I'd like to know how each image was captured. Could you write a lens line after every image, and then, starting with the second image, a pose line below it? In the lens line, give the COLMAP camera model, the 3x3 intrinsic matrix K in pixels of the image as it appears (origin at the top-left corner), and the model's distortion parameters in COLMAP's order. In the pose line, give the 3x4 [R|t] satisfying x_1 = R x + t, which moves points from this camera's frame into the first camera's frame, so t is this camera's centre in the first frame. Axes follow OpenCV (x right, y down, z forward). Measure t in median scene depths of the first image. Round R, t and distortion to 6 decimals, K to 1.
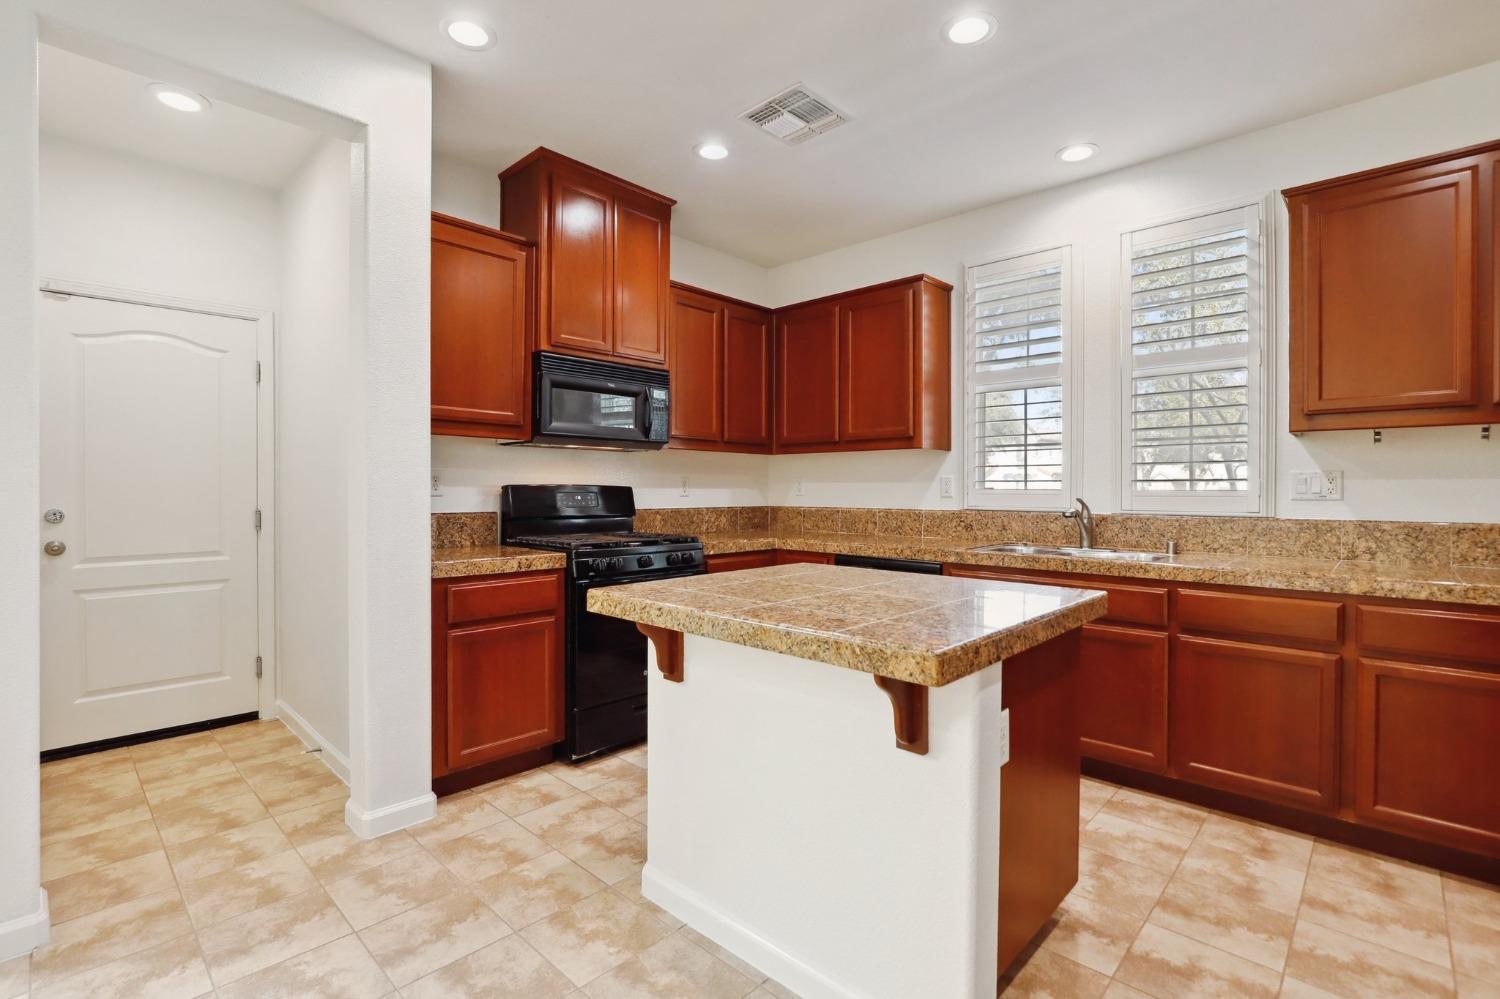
lens RADIAL K [[698.4, 0, 750.2], [0, 698.4, 491.9], [0, 0, 1]] dist [-0.020470, 0.007158]
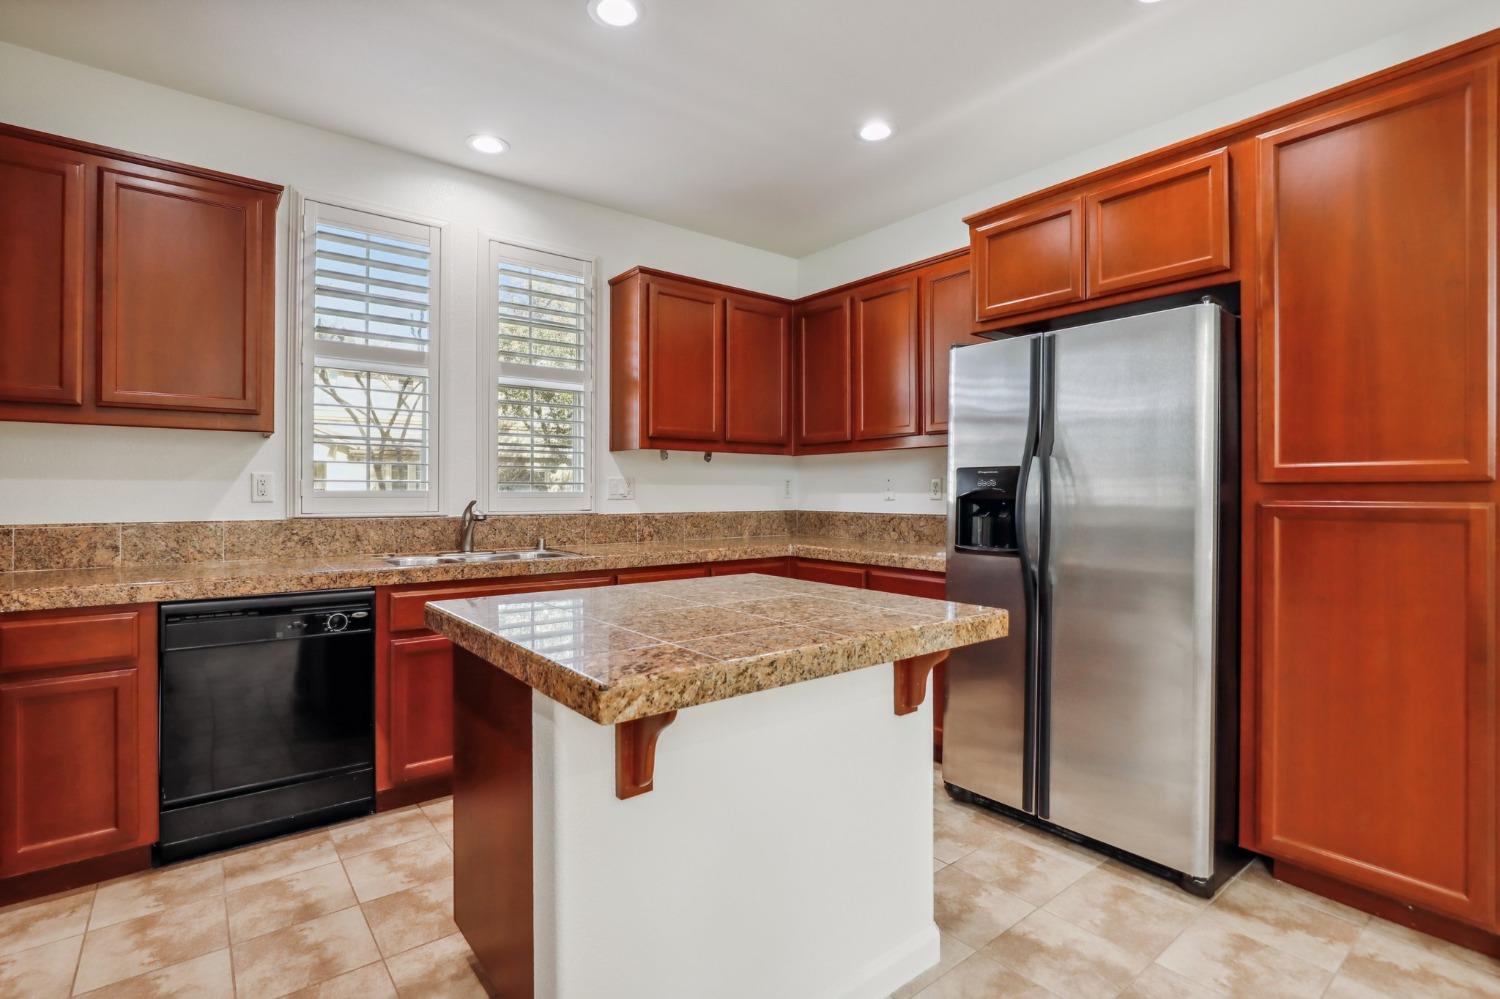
lens RADIAL K [[698.4, 0, 742.7], [0, 698.4, 497.5], [0, 0, 1]] dist [-0.020470, 0.007158]
pose [[0.143322, -0.006682, 0.989654, -0.456071], [0.004377, 0.999972, 0.006118, 0.000635], [-0.989666, 0.003455, 0.143347, 0.524408]]
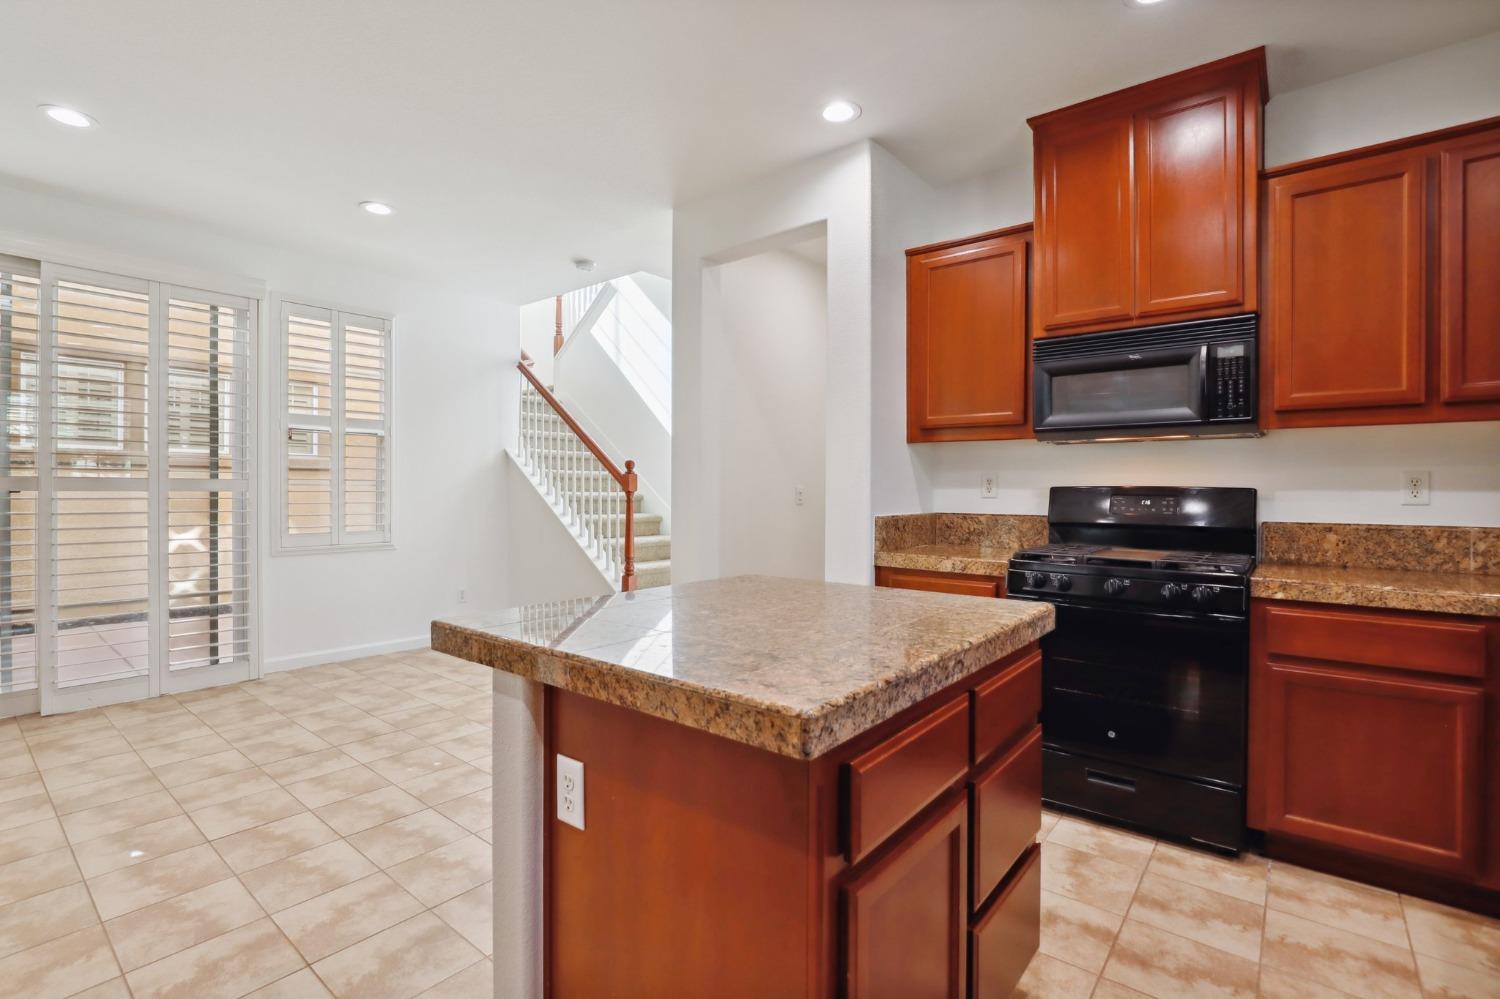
lens RADIAL K [[698.4, 0, 747.1], [0, 698.4, 489.7], [0, 0, 1]] dist [-0.020470, 0.007158]
pose [[0.070669, -0.000811, -0.997499, 0.605212], [-0.009805, 0.999951, -0.001508, -0.000740], [0.997452, 0.009887, 0.070658, 0.579229]]
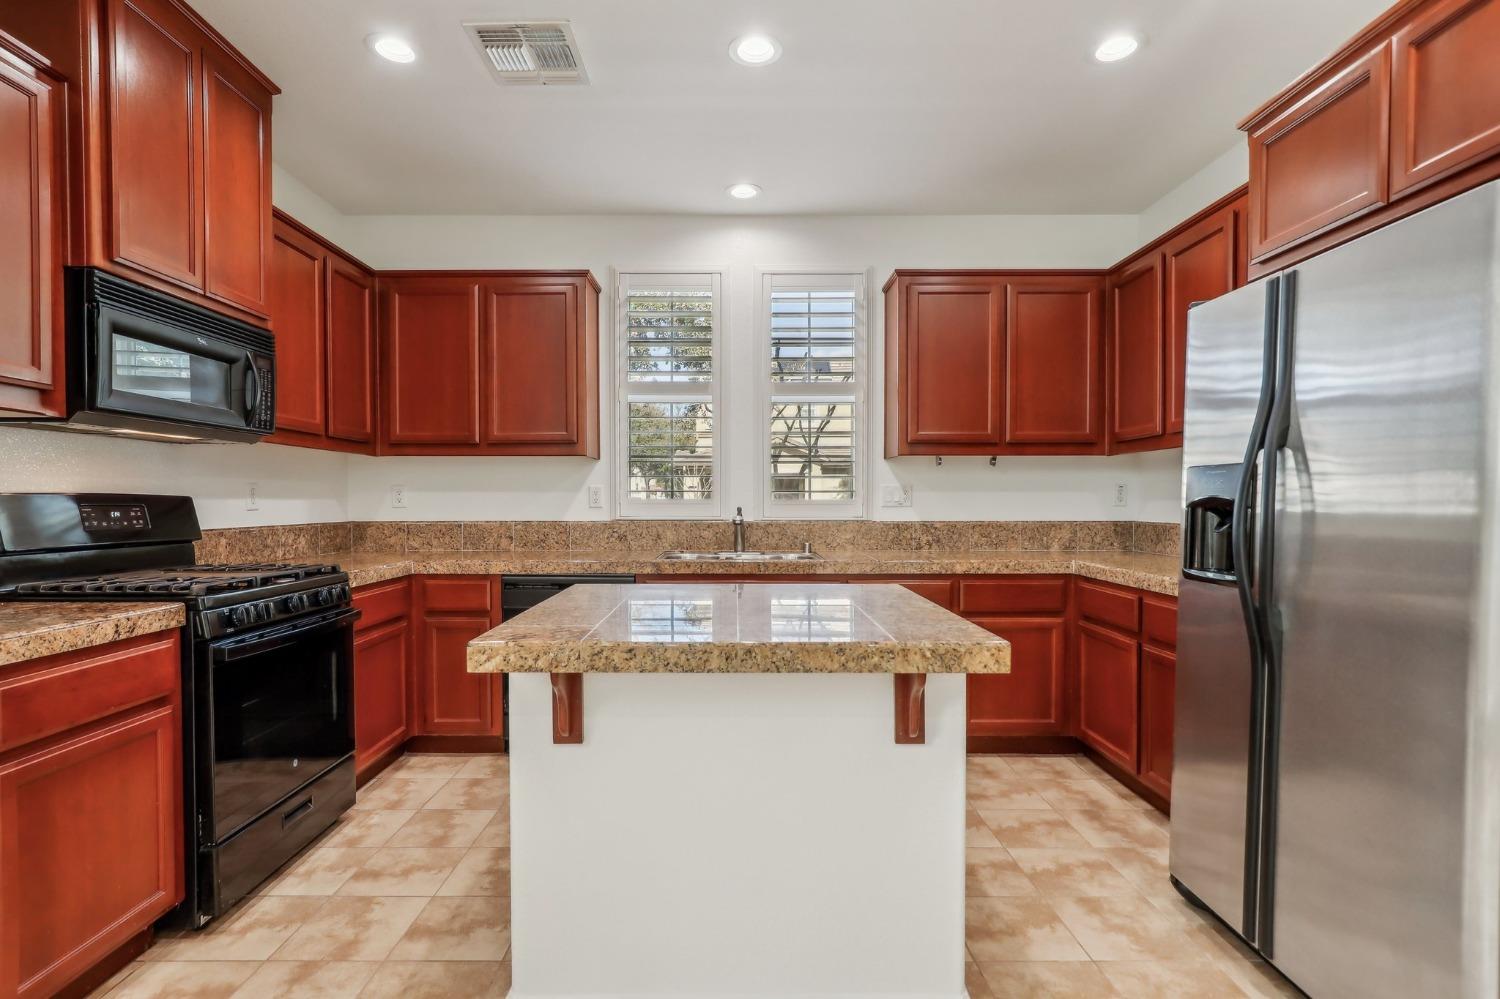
lens RADIAL K [[721.9, 0, 735.9], [0, 721.9, 515.2], [0, 0, 1]] dist [-0.005315, 0.001311]
pose [[0.725459, -0.017157, 0.688052, -0.339653], [0.005624, 0.999804, 0.019000, -0.000027], [-0.688242, -0.009914, 0.725413, 0.183883]]
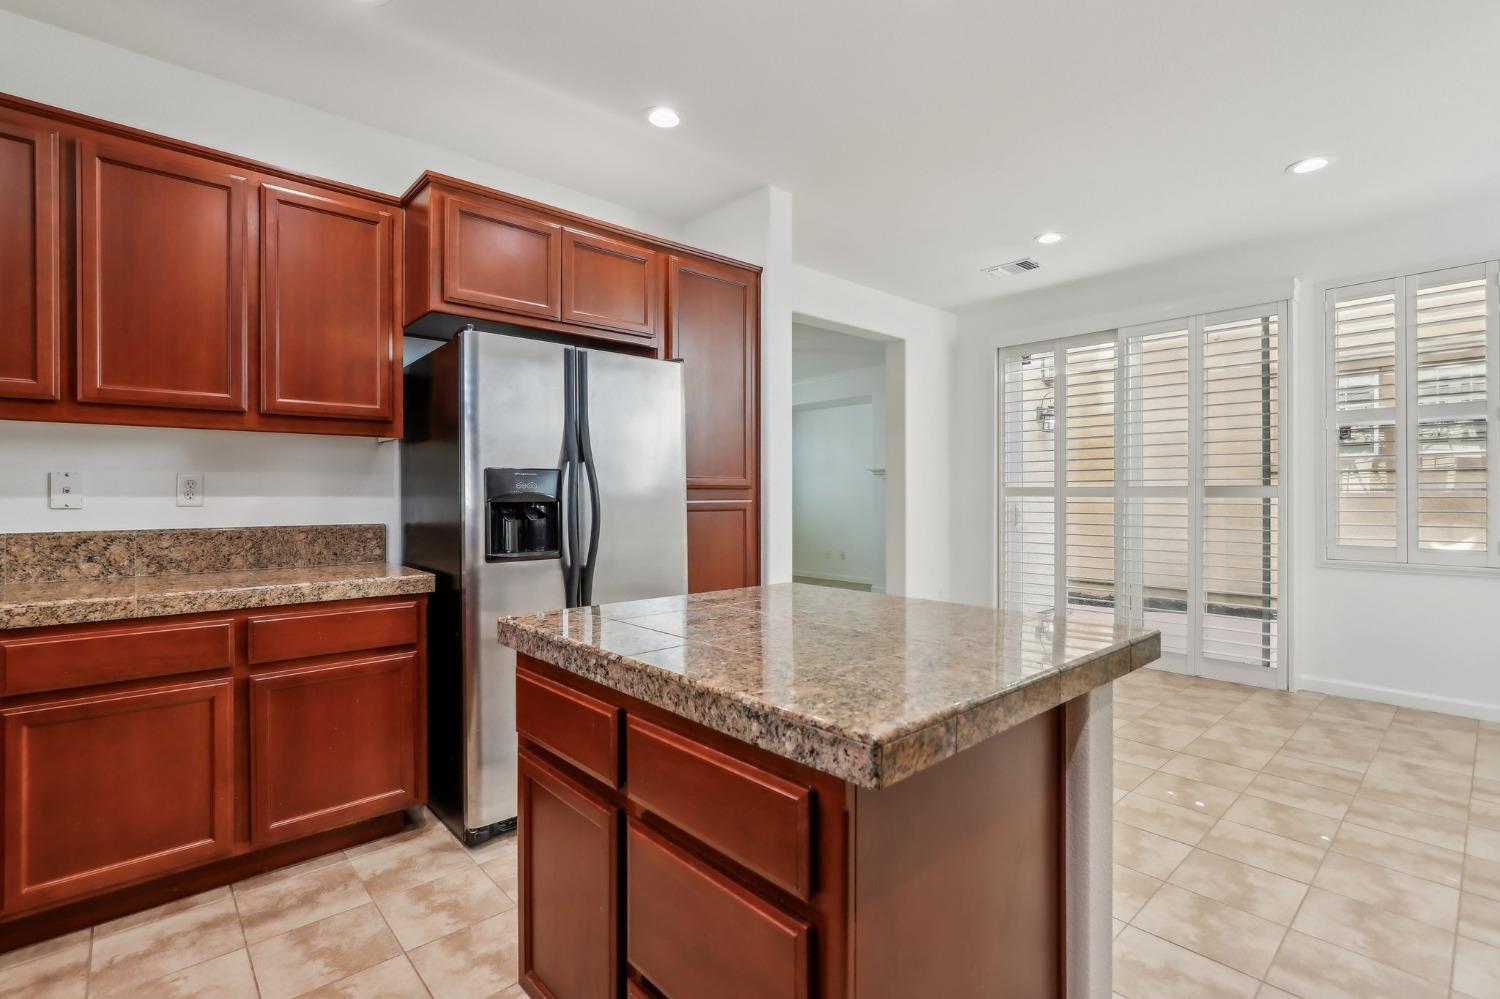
lens RADIAL K [[698.4, 0, 738.5], [0, 698.4, 495.6], [0, 0, 1]] dist [-0.020470, 0.007158]
pose [[-0.996702, -0.000202, 0.081147, 0.100230], [0.000416, 0.999971, 0.007608, -0.004295], [-0.081146, 0.007616, -0.996673, 1.125723]]
